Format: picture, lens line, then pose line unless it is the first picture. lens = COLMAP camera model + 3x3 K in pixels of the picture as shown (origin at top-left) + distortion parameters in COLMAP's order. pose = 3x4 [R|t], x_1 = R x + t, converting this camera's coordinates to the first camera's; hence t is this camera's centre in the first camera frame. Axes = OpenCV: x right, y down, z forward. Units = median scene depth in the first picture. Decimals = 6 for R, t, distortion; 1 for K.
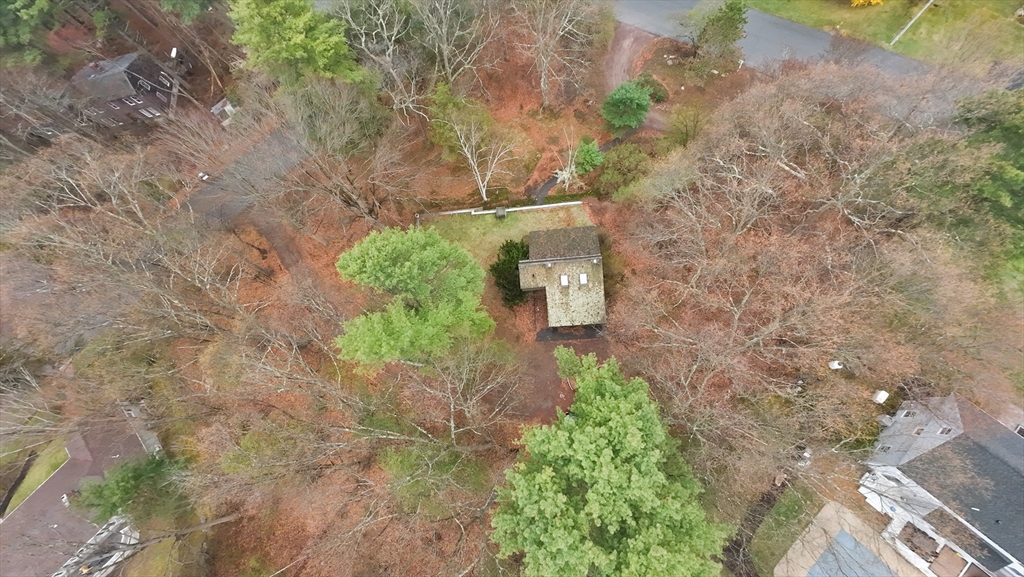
lens RADIAL K [[397.5, 0, 512.0], [0, 397.5, 288.5], [0, 0, 1]] dist [0.000522, 0.000338]
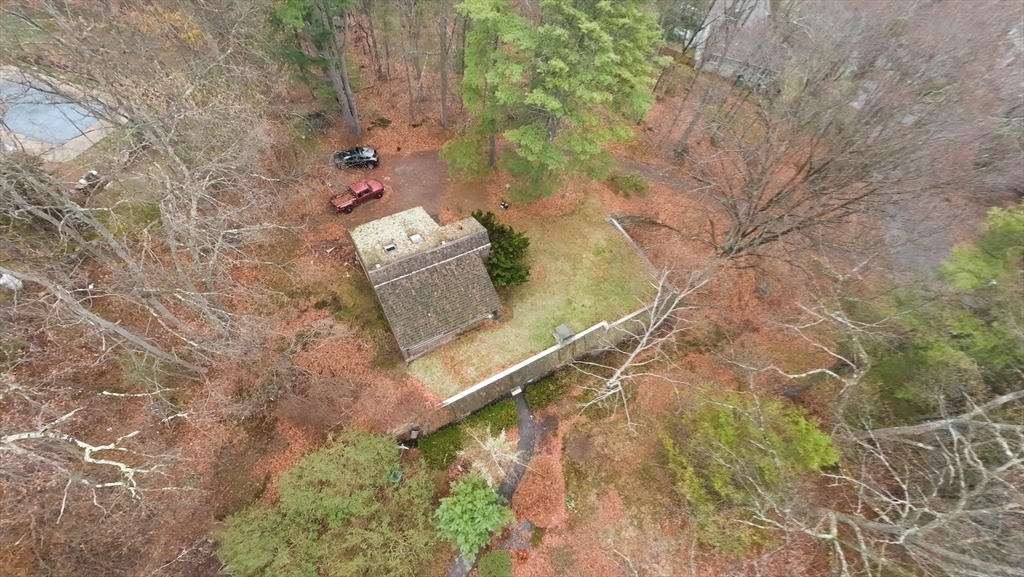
lens RADIAL K [[397.5, 0, 512.0], [0, 397.5, 288.5], [0, 0, 1]] dist [0.000522, 0.000338]
pose [[-0.889774, 0.410753, -0.198957, 0.135021], [-0.434019, -0.626673, 0.647231, -0.506619], [0.141171, 0.662241, 0.735872, 0.494394]]
